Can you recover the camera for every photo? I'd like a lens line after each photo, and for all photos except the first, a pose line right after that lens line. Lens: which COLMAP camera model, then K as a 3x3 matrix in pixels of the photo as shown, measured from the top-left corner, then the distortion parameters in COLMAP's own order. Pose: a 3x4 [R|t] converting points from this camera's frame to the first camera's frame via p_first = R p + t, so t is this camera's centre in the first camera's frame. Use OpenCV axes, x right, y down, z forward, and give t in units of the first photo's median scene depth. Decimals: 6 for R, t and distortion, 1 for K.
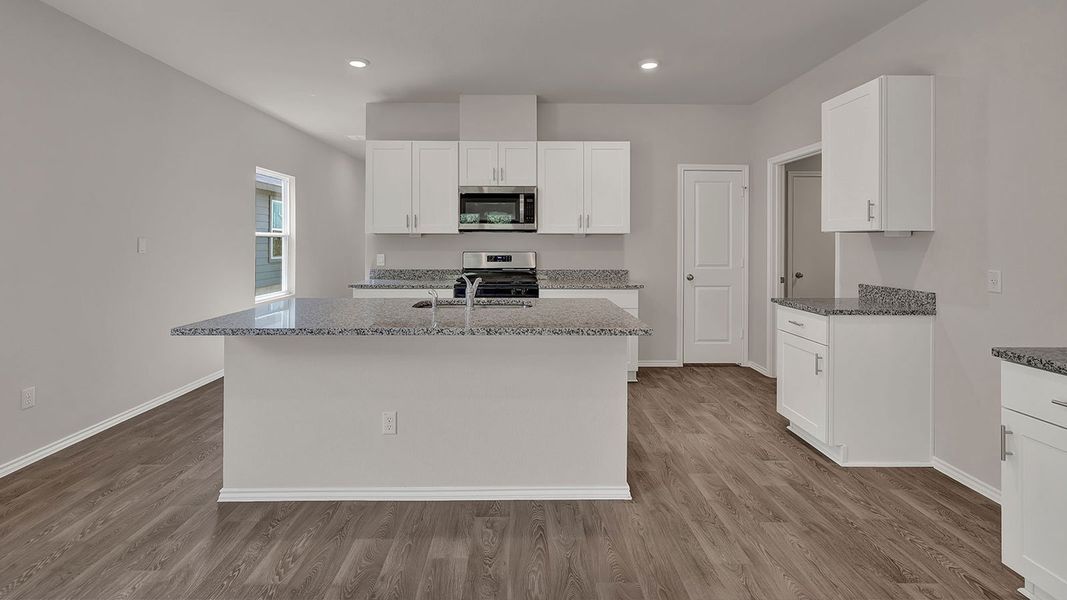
lens RADIAL K [[471.9, 0, 528.5], [0, 471.9, 231.7], [0, 0, 1]] dist [0.000289, 0.001479]
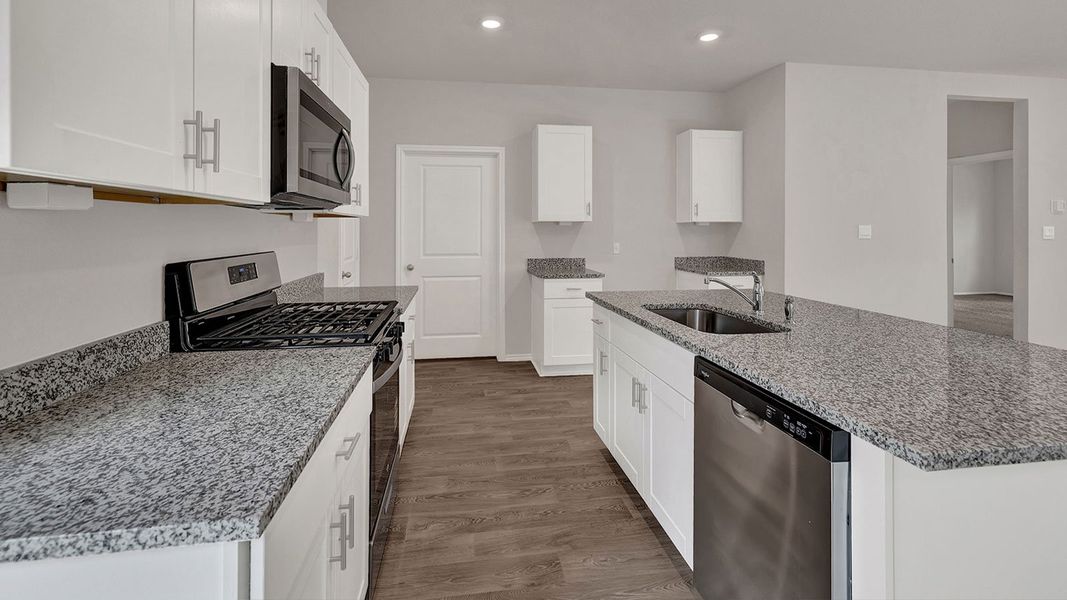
lens RADIAL K [[461.7, 0, 534.5], [0, 461.7, 260.6], [0, 0, 1]] dist [0.000363, 0.000271]
pose [[-0.130074, -0.067587, 0.989198, -0.499248], [-0.019316, 0.997657, 0.065625, 0.017938], [-0.991316, -0.010571, -0.131075, 0.866523]]
